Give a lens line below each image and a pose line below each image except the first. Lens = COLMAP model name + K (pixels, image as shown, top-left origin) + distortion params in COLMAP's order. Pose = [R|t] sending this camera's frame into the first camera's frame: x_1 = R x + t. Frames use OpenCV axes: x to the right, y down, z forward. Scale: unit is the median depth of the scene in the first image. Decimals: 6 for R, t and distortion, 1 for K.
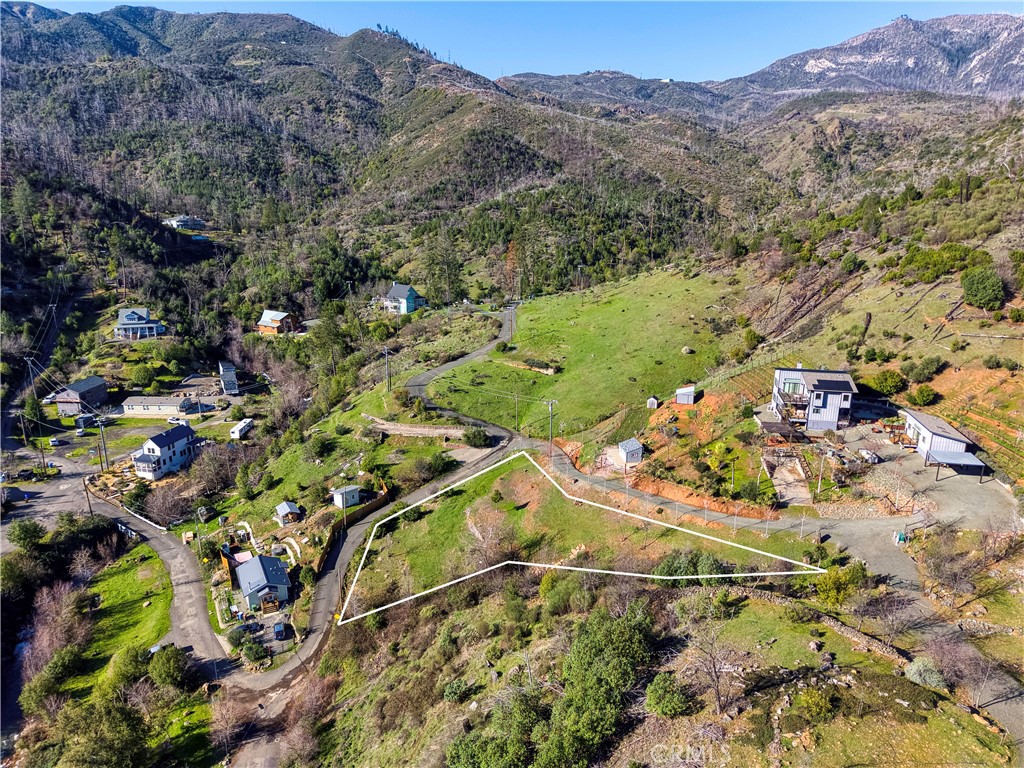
lens RADIAL K [[684.1, 0, 512.0], [0, 684.1, 384.0], [0, 0, 1]] dist [0.028429, -0.024280]
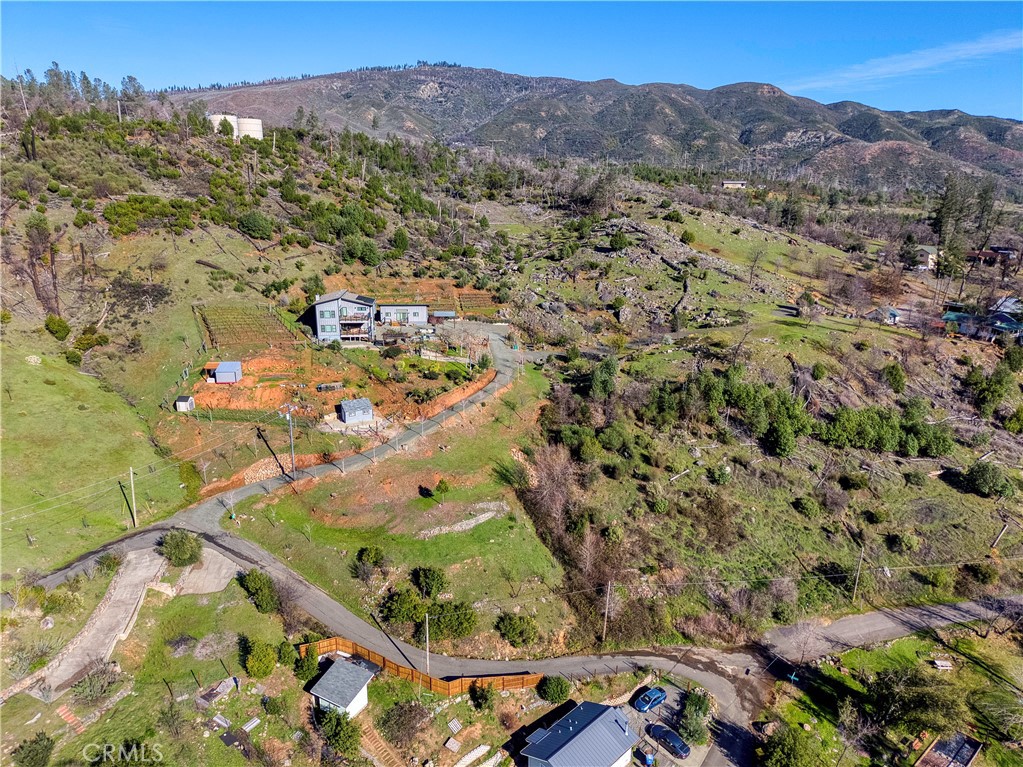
lens RADIAL K [[683.4, 0, 511.5], [0, 683.4, 383.5], [0, 0, 1]] dist [0.028429, -0.024280]
pose [[-0.291309, -0.270634, 0.917549, -0.084445], [0.246584, 0.905494, 0.345366, -0.023745], [-0.924303, 0.326861, -0.197044, 0.111814]]
